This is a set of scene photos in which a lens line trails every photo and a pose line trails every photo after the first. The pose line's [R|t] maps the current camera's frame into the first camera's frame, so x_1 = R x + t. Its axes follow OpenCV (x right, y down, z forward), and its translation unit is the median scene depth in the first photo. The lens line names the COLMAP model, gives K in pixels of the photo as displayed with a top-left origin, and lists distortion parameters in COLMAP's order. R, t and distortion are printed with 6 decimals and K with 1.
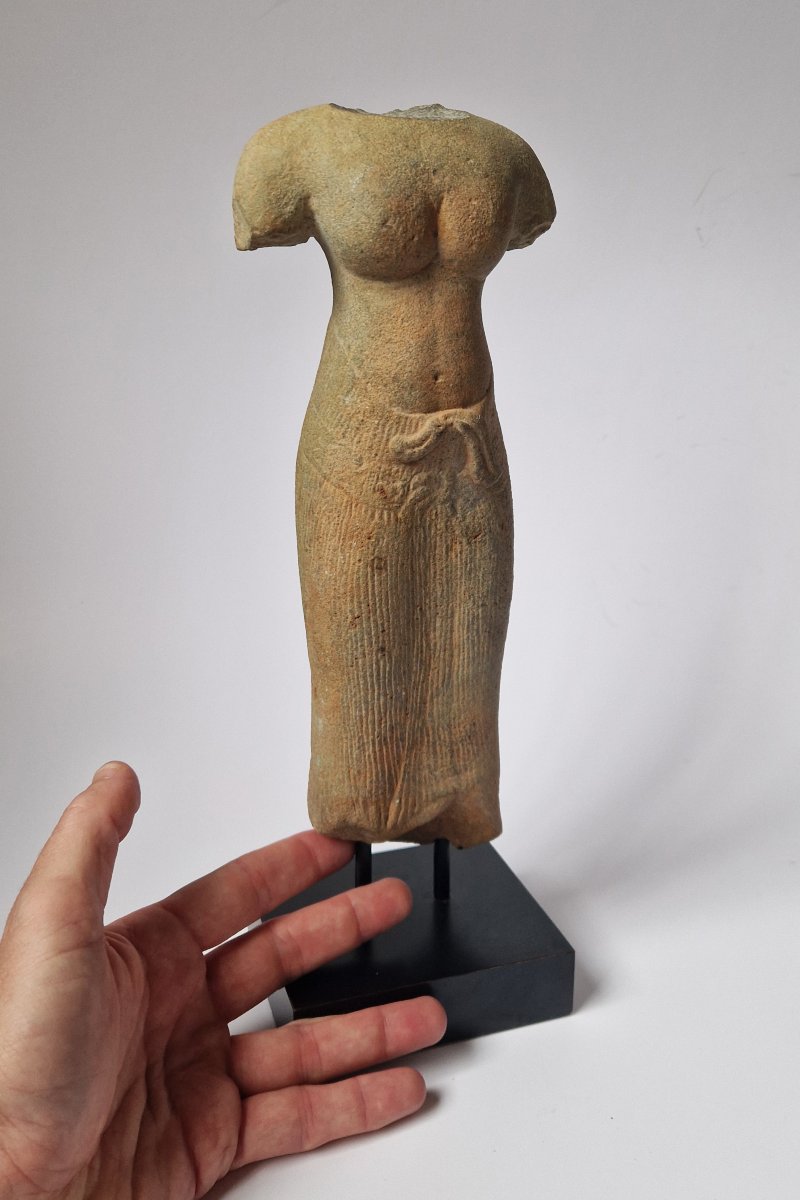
lens RADIAL K [[1076.4, 0, 422.6], [0, 1076.4, 569.3], [0, 0, 1]] dist [0.061922, -0.056212]
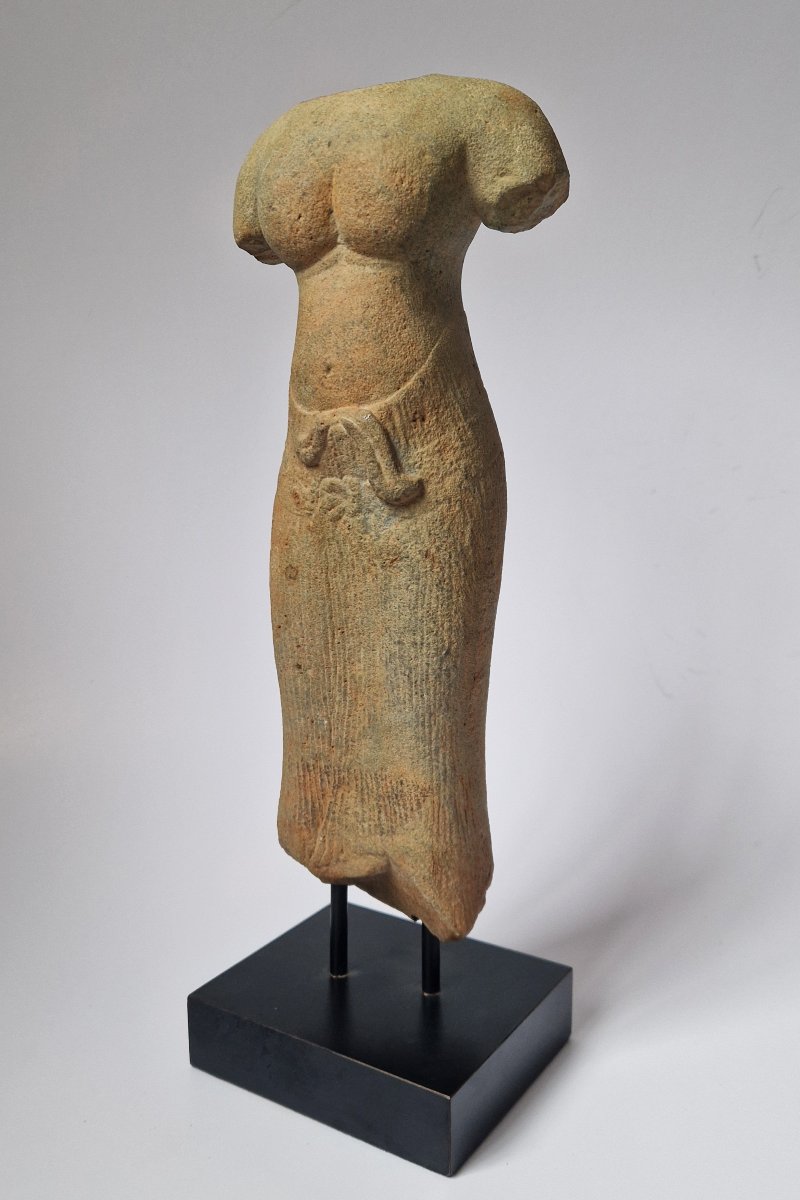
lens RADIAL K [[1076.4, 0, 390.2], [0, 1076.4, 669.3], [0, 0, 1]] dist [0.061922, -0.056212]
pose [[0.611176, 0.166476, -0.773789, 0.773895], [-0.203380, 0.977836, 0.049736, 0.013644], [0.764918, 0.126976, 0.631488, 0.474627]]
